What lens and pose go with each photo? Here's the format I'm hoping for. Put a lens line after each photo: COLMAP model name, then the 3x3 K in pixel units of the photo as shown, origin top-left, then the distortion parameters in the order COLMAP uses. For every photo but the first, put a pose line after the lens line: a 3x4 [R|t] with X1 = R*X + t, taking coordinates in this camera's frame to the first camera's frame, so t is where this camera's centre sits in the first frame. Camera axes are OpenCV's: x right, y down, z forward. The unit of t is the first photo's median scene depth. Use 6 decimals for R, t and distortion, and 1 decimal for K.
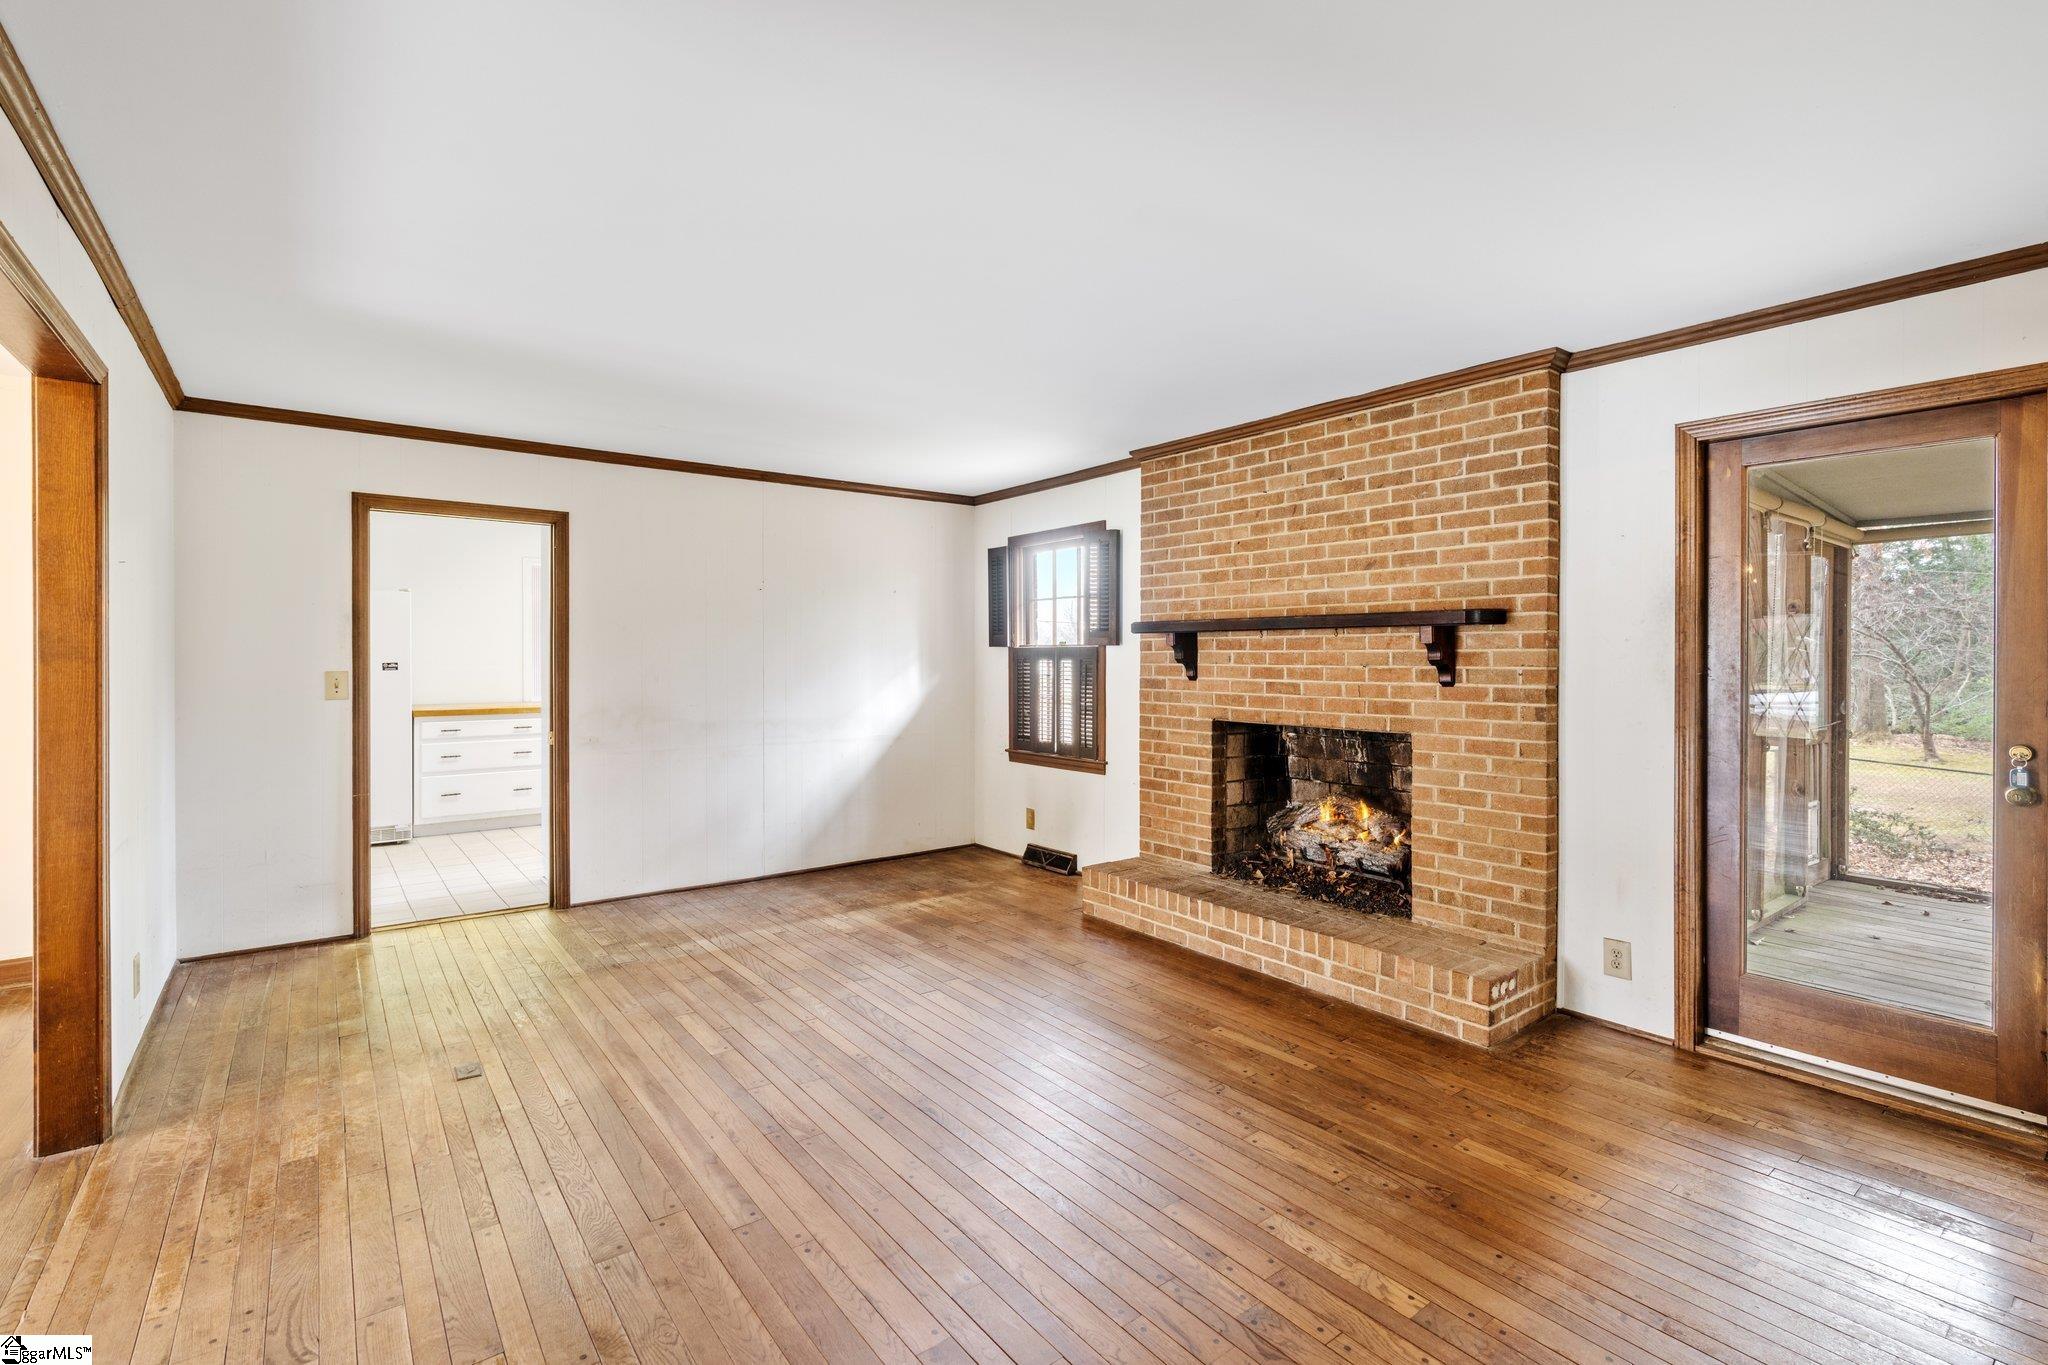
lens RADIAL K [[916.5, 0, 1031.0], [0, 916.5, 665.0], [0, 0, 1]] dist [-0.008366, 0.002310]
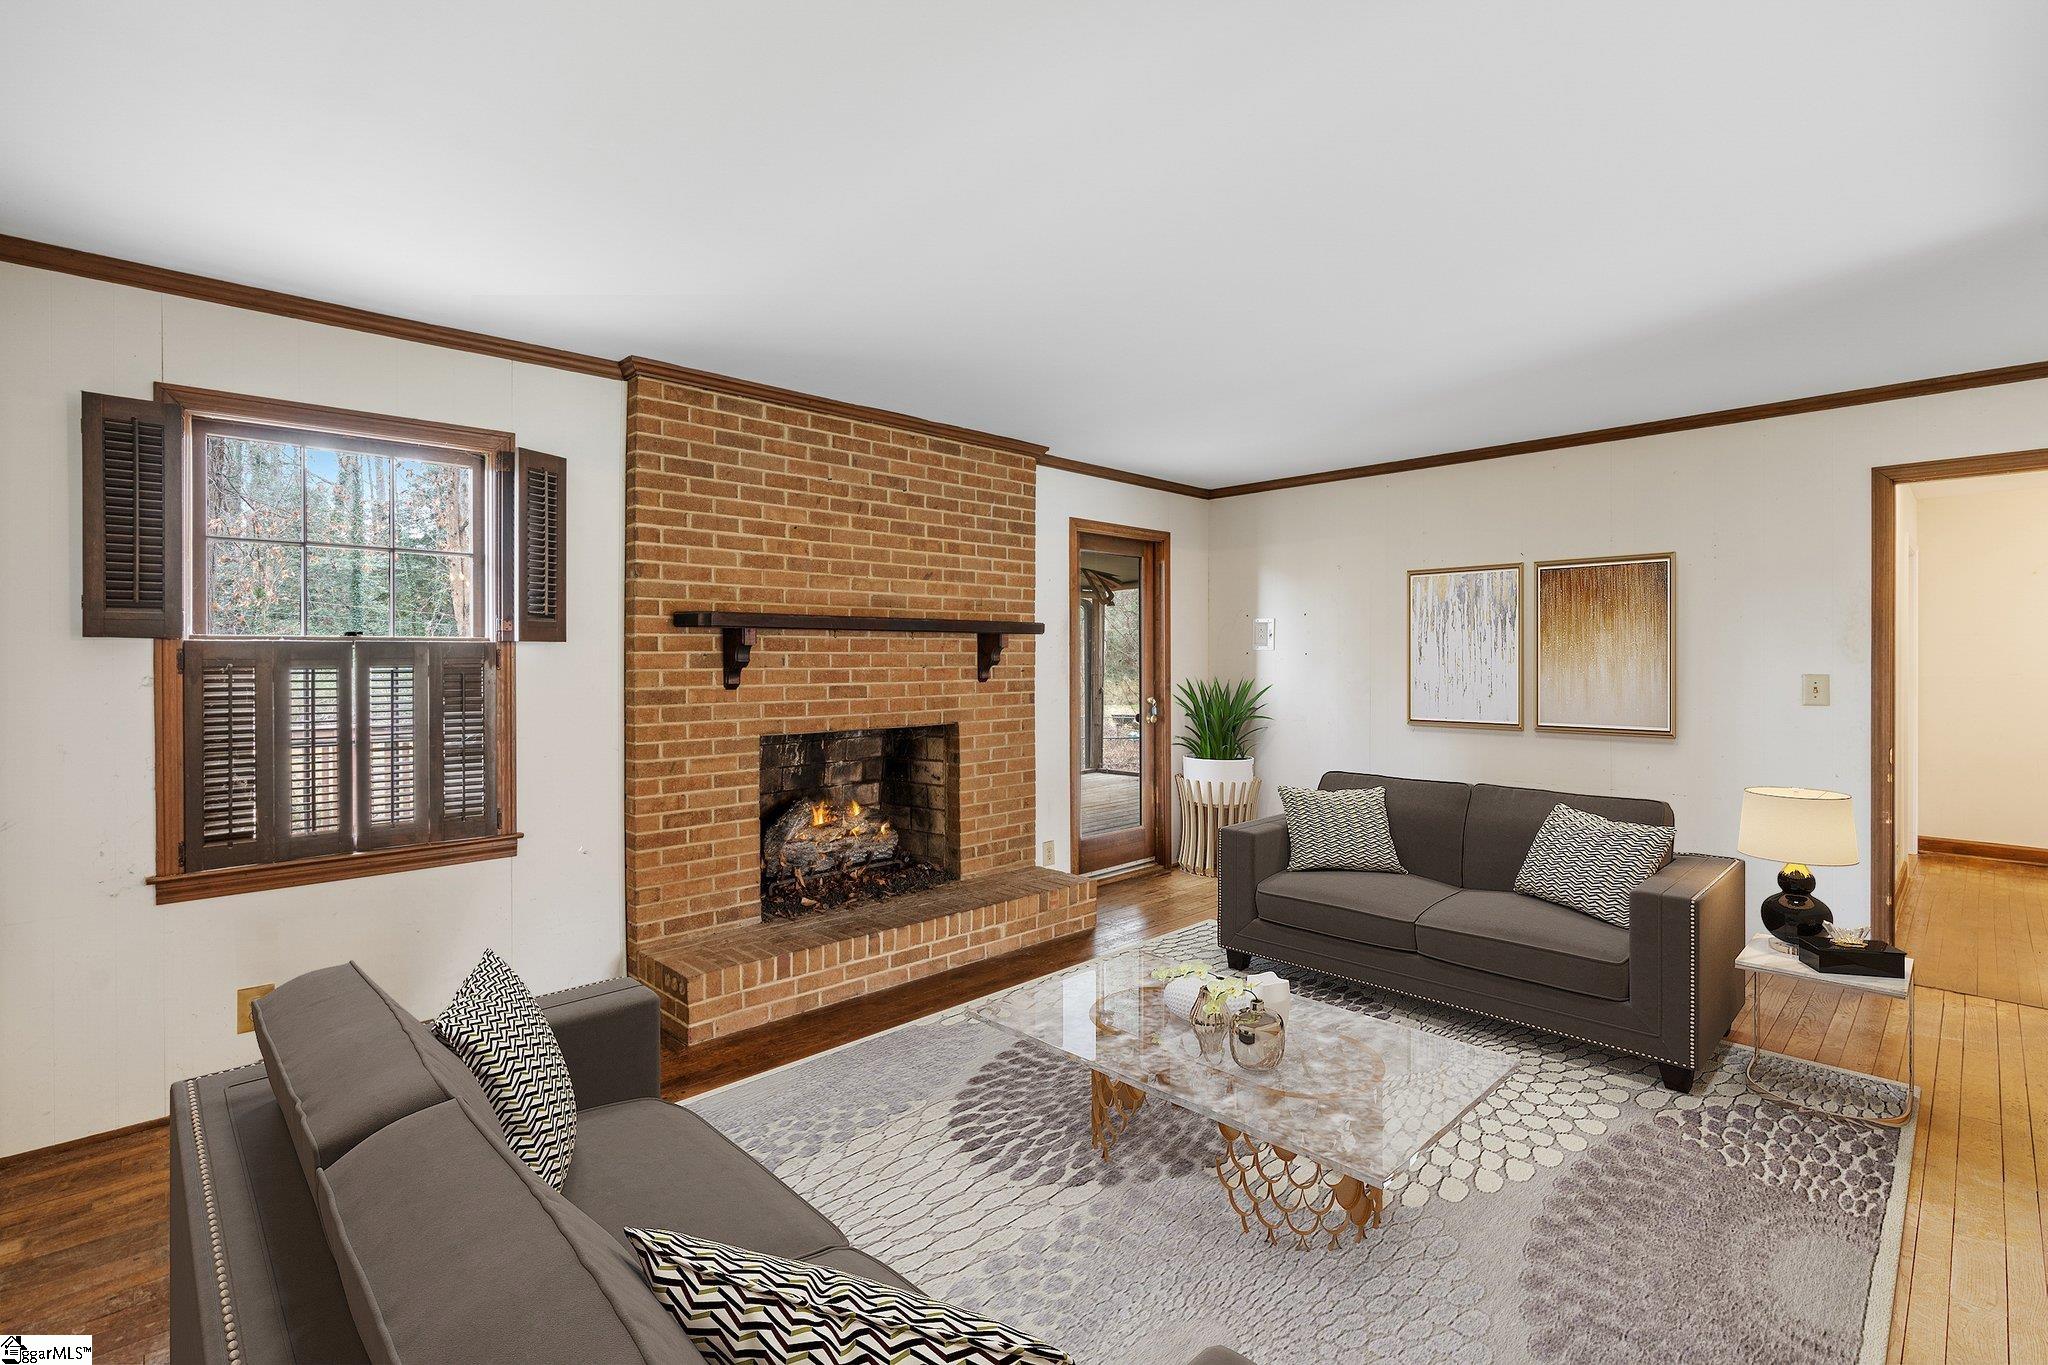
lens RADIAL K [[916.5, 0, 1017.4], [0, 916.5, 667.5], [0, 0, 1]] dist [-0.008366, 0.002310]
pose [[-0.080308, -0.011366, 0.996705, -0.665610], [0.012028, 0.999851, 0.012371, -0.009225], [-0.996698, 0.012982, -0.080159, 0.874298]]
